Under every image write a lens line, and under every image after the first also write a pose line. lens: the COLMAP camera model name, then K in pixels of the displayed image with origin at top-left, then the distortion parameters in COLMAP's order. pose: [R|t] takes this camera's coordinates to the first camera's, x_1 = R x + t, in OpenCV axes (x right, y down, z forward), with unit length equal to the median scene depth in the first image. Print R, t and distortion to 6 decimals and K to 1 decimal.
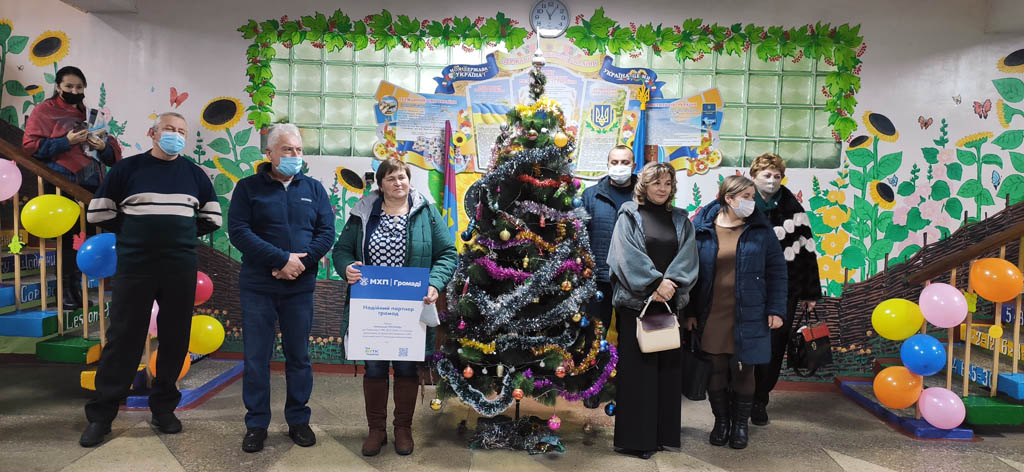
lens RADIAL K [[770.6, 0, 512.3], [0, 770.6, 229.0], [0, 0, 1]] dist [0.069454, -0.063477]
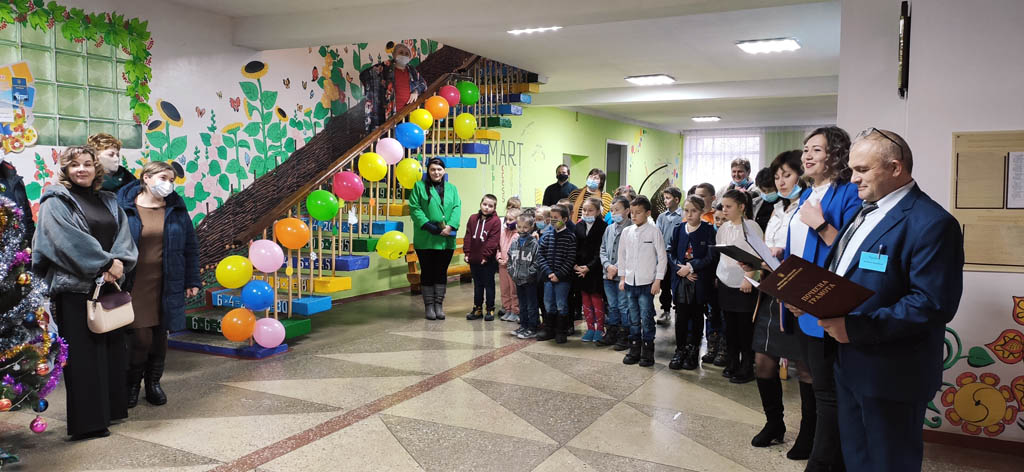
lens RADIAL K [[770.6, 0, 512.3], [0, 770.6, 229.0], [0, 0, 1]] dist [0.069454, -0.063477]
pose [[0.413582, -0.083725, 0.906609, -0.499355], [0.044793, 0.996428, 0.071585, -0.025899], [-0.909365, 0.011003, 0.415855, 0.074093]]
